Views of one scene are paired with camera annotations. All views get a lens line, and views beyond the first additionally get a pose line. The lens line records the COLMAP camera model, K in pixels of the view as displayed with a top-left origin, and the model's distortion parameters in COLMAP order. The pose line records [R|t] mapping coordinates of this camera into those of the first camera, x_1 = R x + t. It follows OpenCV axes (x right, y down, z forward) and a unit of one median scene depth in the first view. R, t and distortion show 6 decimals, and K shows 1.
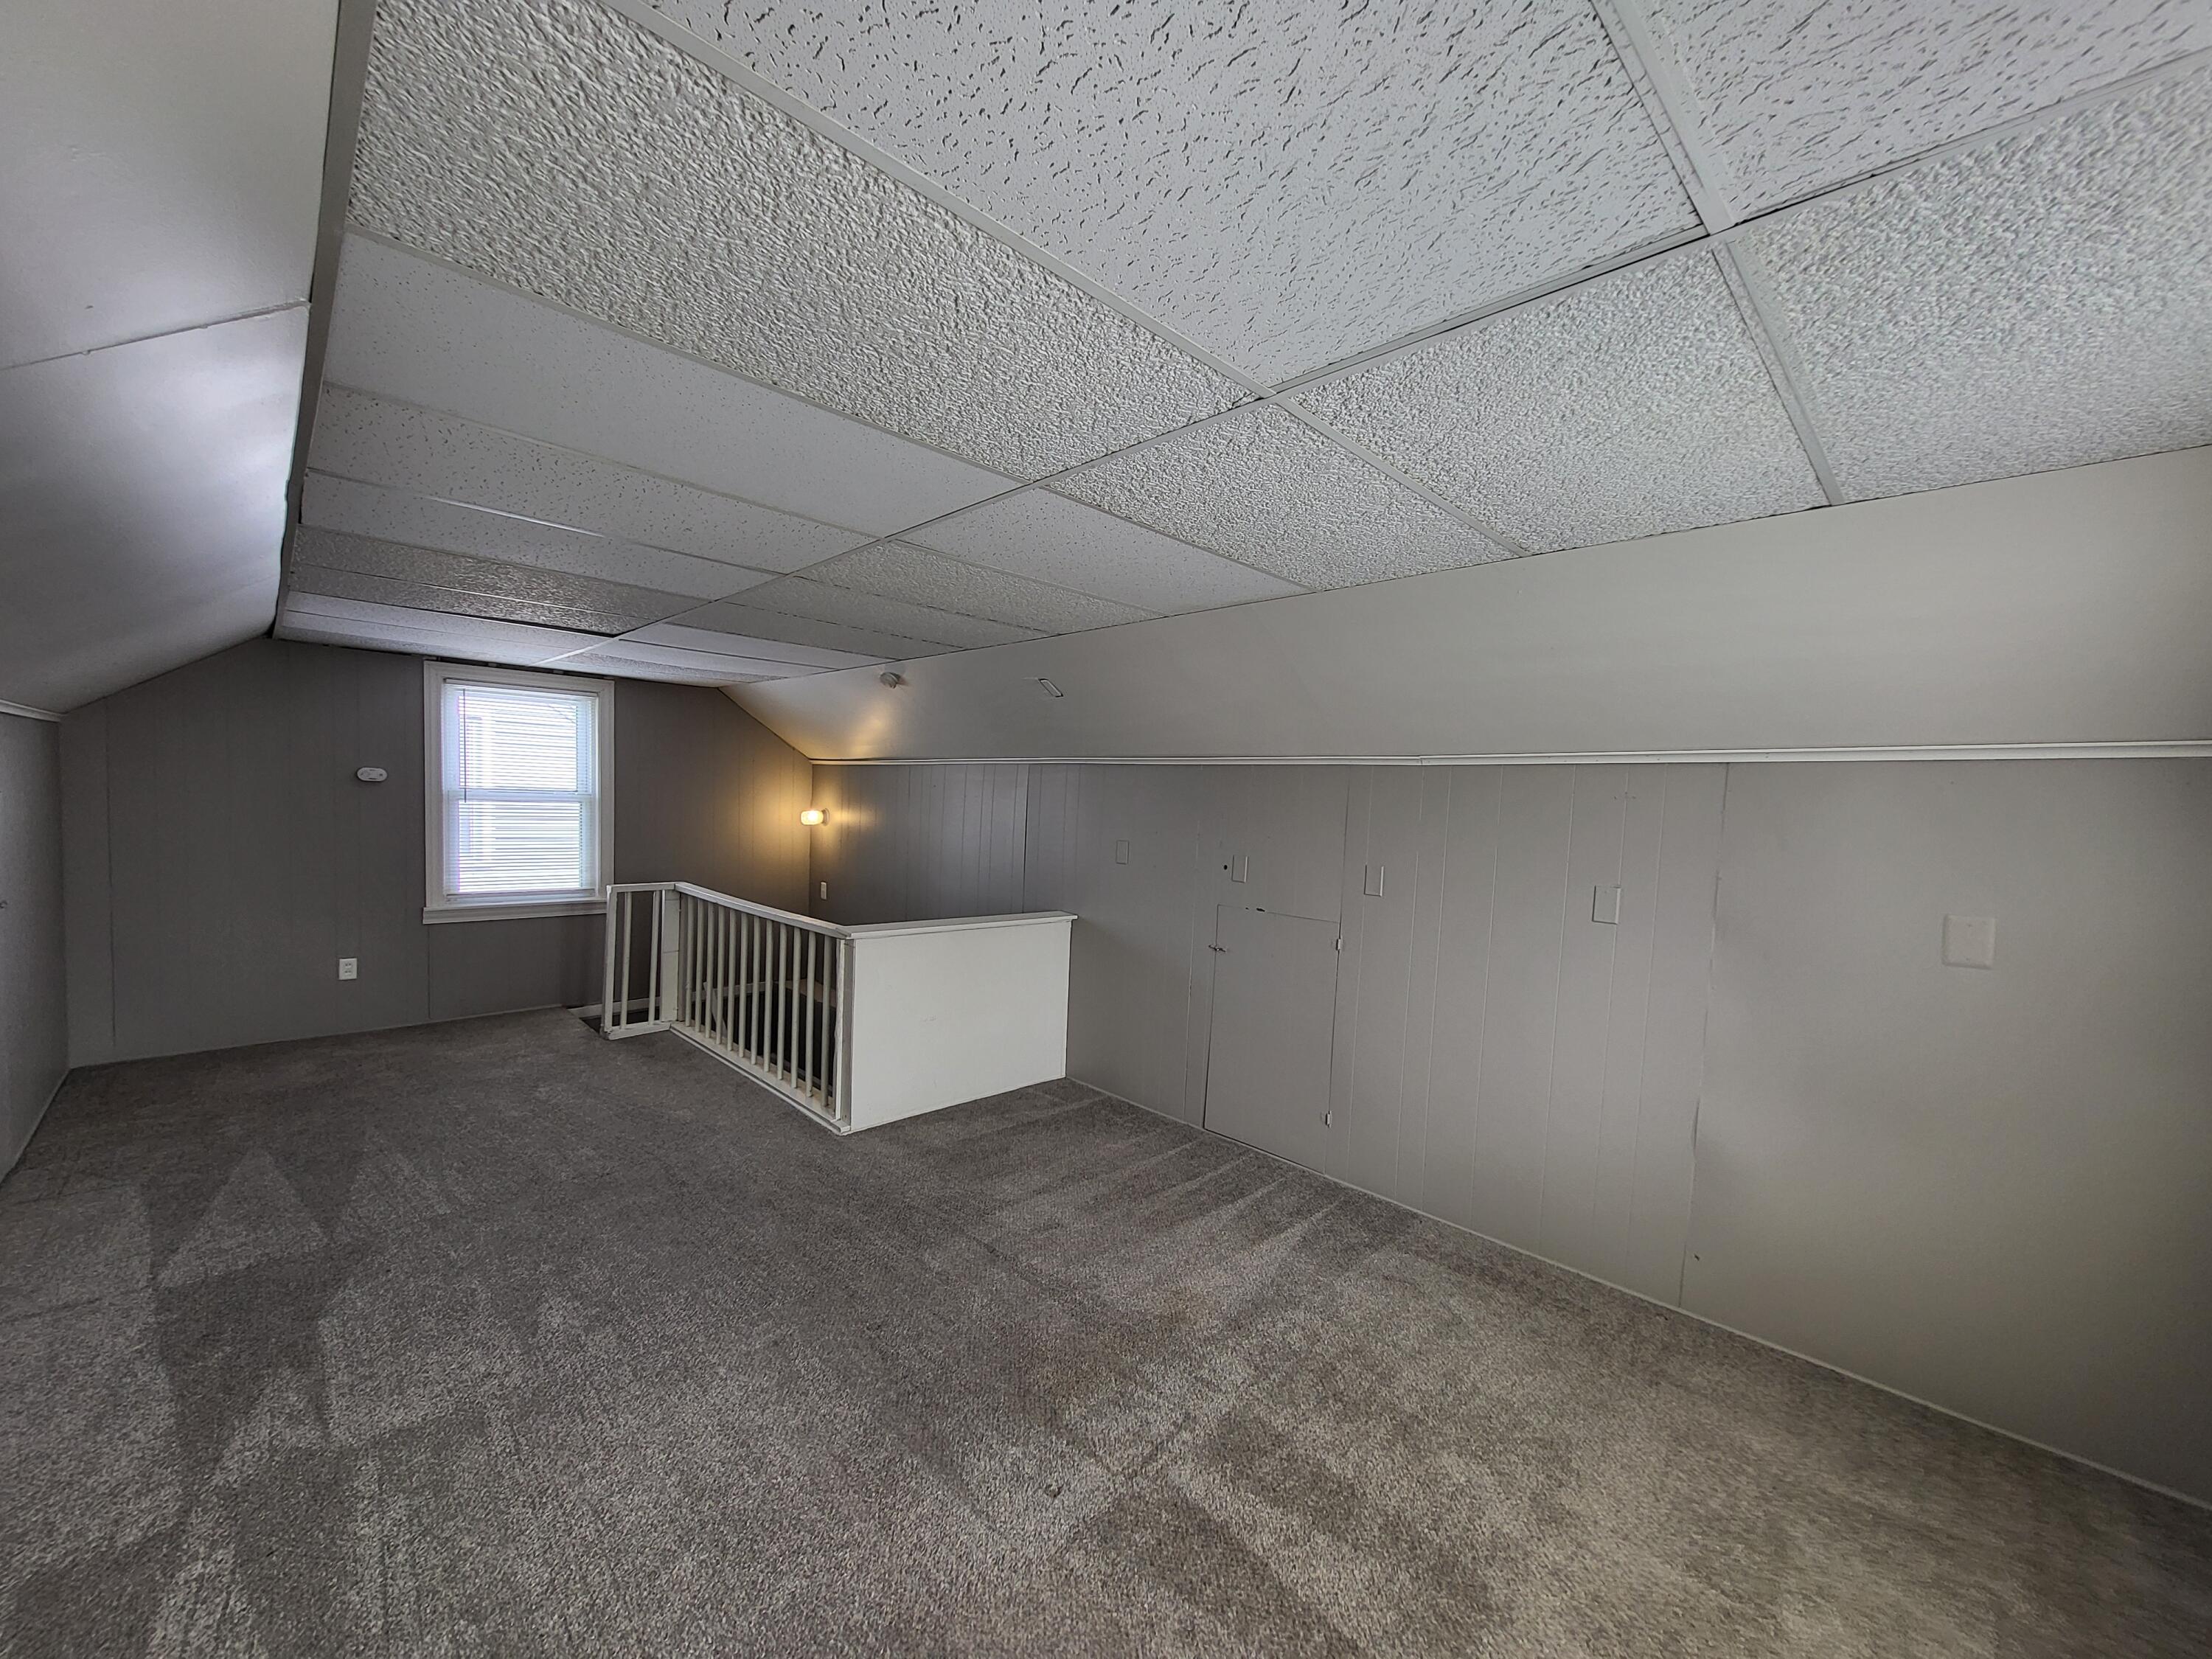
lens RADIAL K [[868.3, 0, 1102.3], [0, 868.3, 851.1], [0, 0, 1]] dist [0.012571, -0.000121]
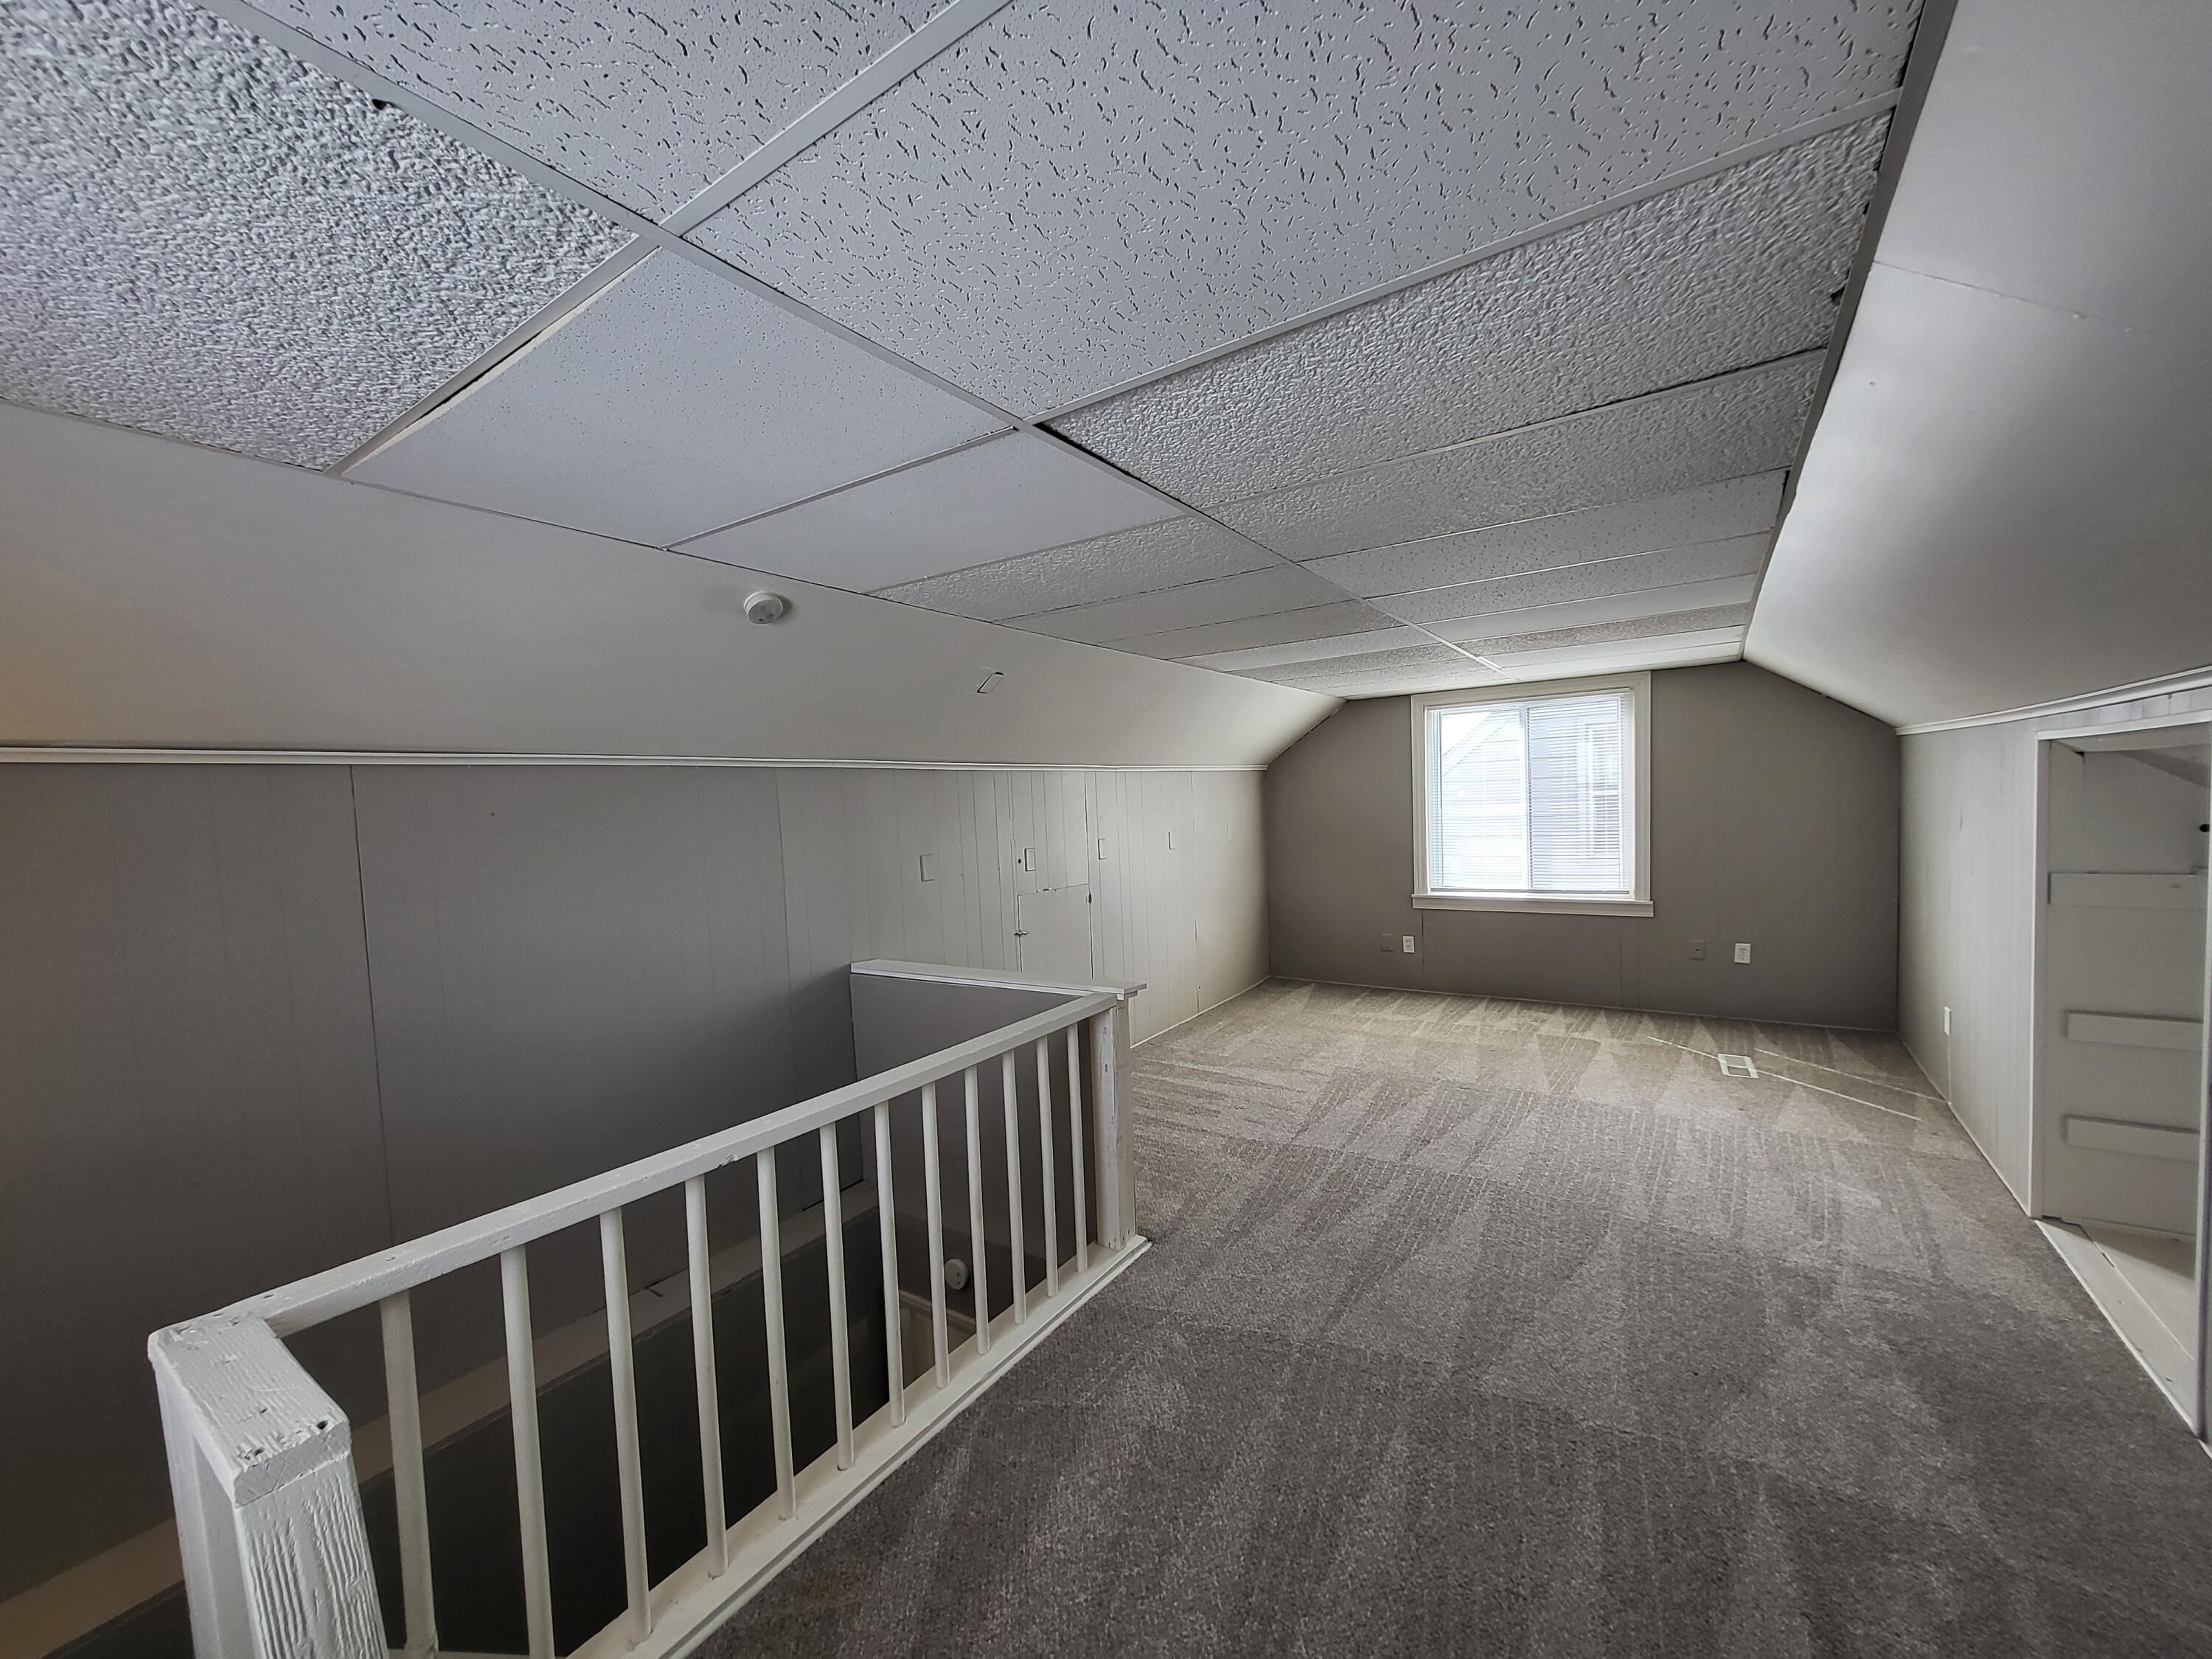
lens RADIAL K [[868.3, 0, 1102.3], [0, 868.3, 851.1], [0, 0, 1]] dist [0.012571, -0.000121]
pose [[-0.195939, -0.093424, 0.976156, -1.155101], [0.091406, 0.989377, 0.113037, -0.131069], [-0.976347, 0.111375, -0.185318, 1.297015]]
